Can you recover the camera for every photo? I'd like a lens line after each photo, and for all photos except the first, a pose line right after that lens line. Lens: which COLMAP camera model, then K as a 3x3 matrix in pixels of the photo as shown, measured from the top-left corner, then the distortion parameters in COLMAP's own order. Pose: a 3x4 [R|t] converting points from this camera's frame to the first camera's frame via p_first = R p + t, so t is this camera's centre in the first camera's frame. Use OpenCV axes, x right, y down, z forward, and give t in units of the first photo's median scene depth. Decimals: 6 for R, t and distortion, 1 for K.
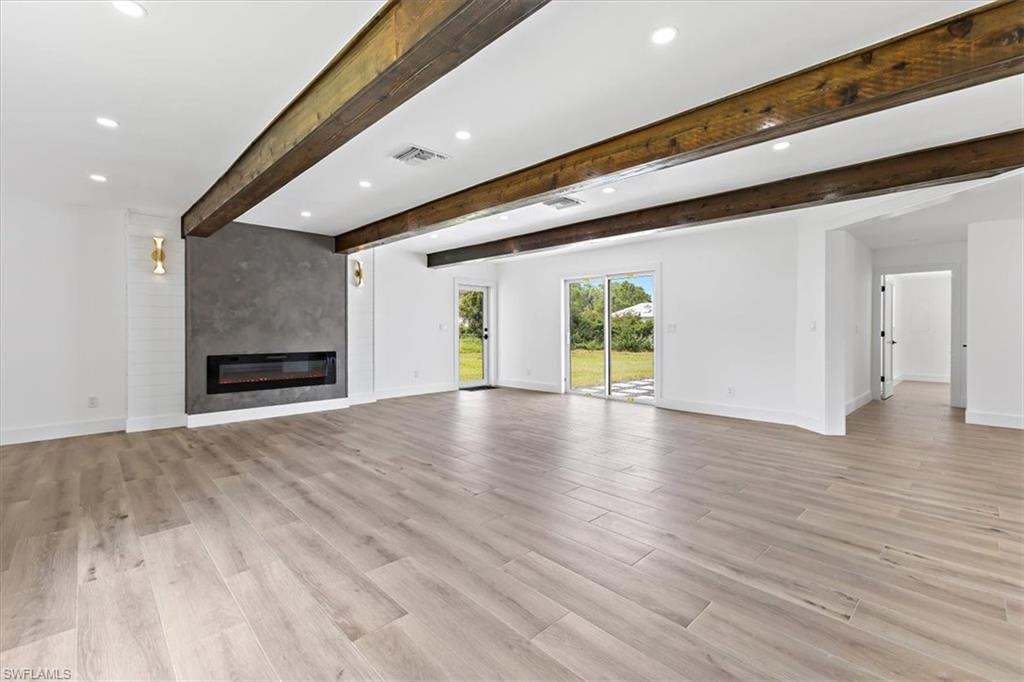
lens RADIAL K [[437.4, 0, 515.0], [0, 437.4, 332.1], [0, 0, 1]] dist [0.001485, 0.000671]
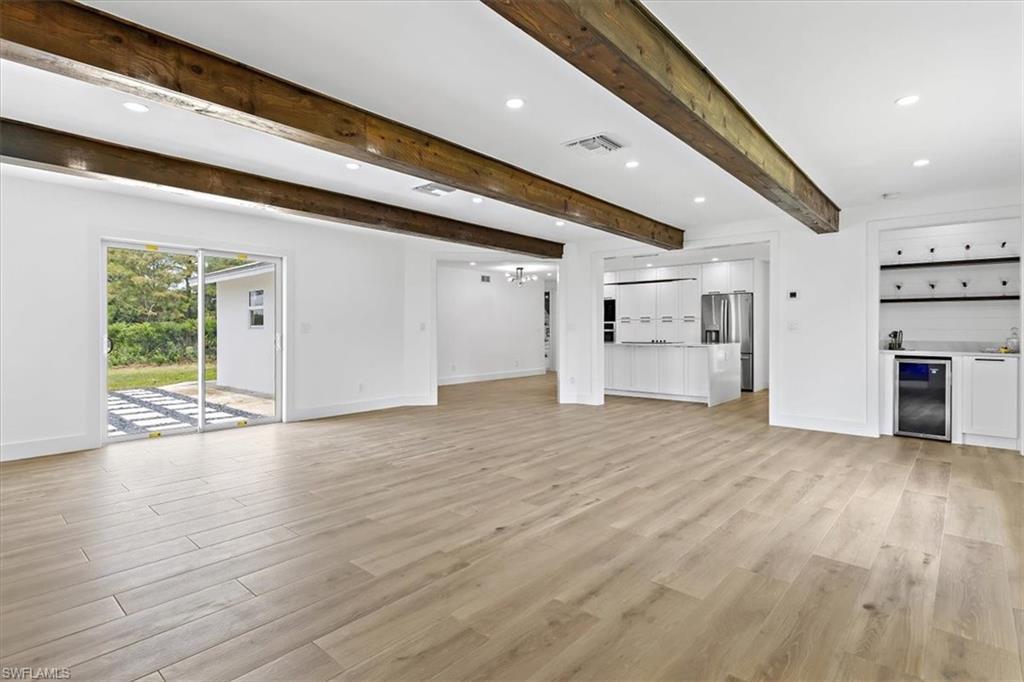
lens RADIAL K [[488.8, 0, 509.5], [0, 488.8, 334.6], [0, 0, 1]] dist [0.009113, 0.000446]
pose [[-0.041297, -0.012935, 0.999063, -2.064281], [0.005417, 0.999899, 0.013170, -0.018288], [-0.999132, 0.005956, -0.041223, 2.012242]]
